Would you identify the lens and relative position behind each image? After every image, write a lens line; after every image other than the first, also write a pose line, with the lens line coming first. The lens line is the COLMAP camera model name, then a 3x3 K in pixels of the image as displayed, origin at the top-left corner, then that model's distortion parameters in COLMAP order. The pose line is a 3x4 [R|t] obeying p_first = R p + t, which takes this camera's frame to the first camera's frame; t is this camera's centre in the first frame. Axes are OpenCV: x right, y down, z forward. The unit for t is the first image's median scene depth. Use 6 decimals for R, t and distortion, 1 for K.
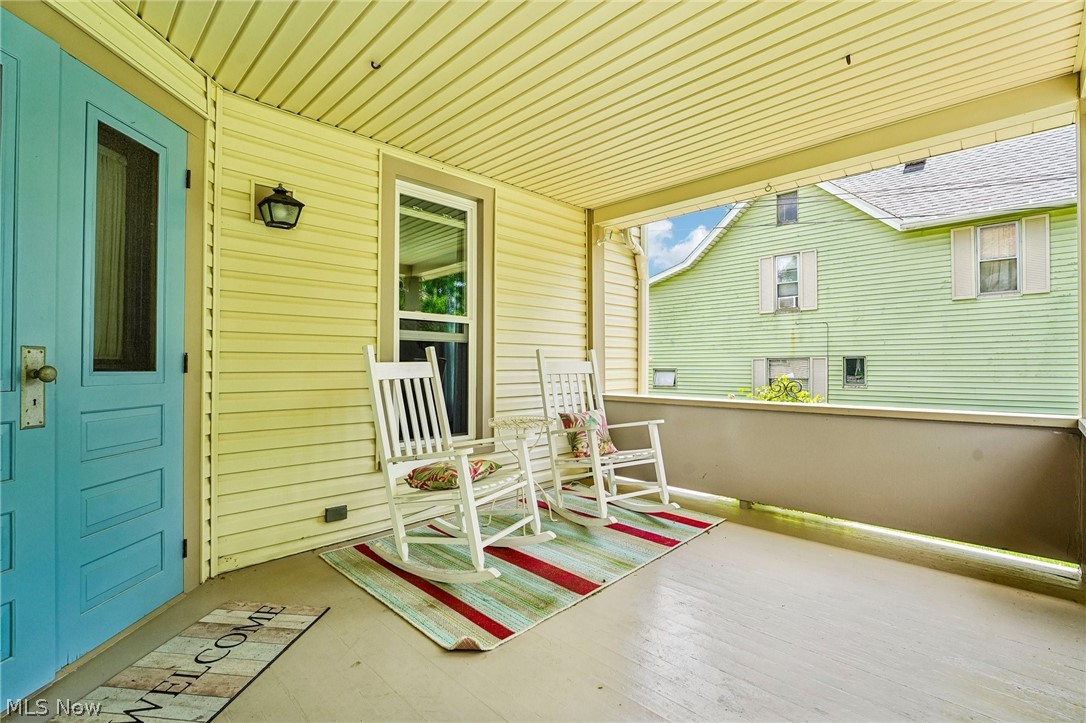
lens RADIAL K [[493.9, 0, 543.0], [0, 493.9, 359.2], [0, 0, 1]] dist [-0.018432, -0.000115]
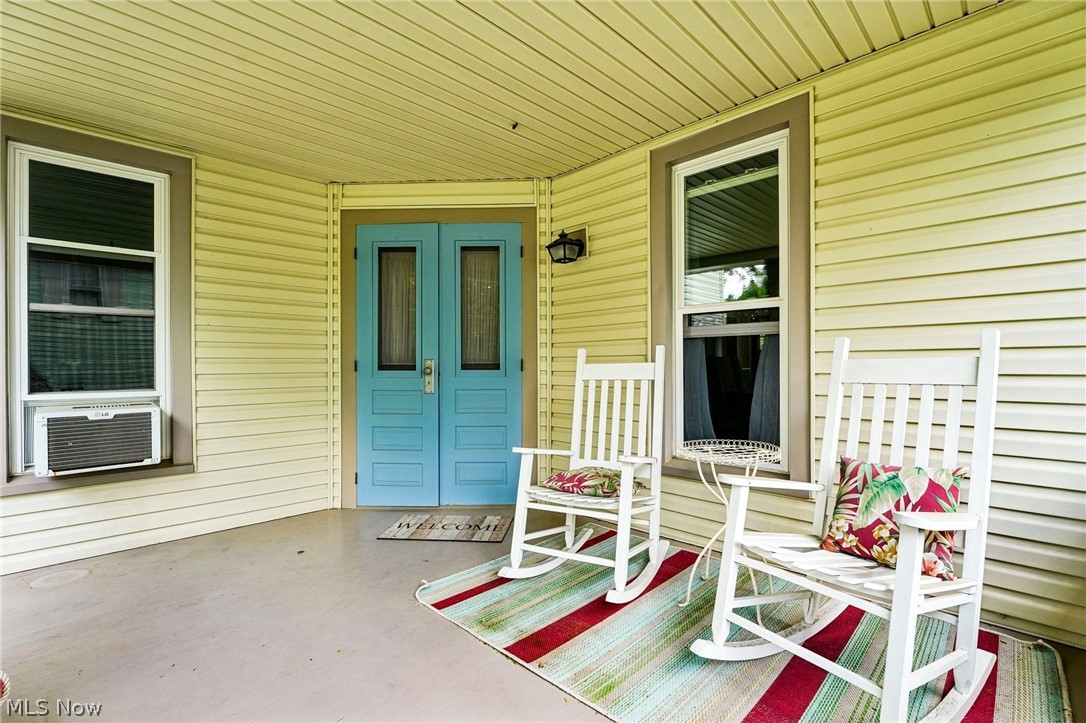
lens RADIAL K [[493.9, 0, 545.2], [0, 493.9, 364.9], [0, 0, 1]] dist [-0.018432, -0.000115]
pose [[-0.019753, -0.002748, -0.999801, 0.880023], [0.016168, 0.999865, -0.003067, 0.011555], [0.999674, -0.016225, -0.019706, 1.066225]]
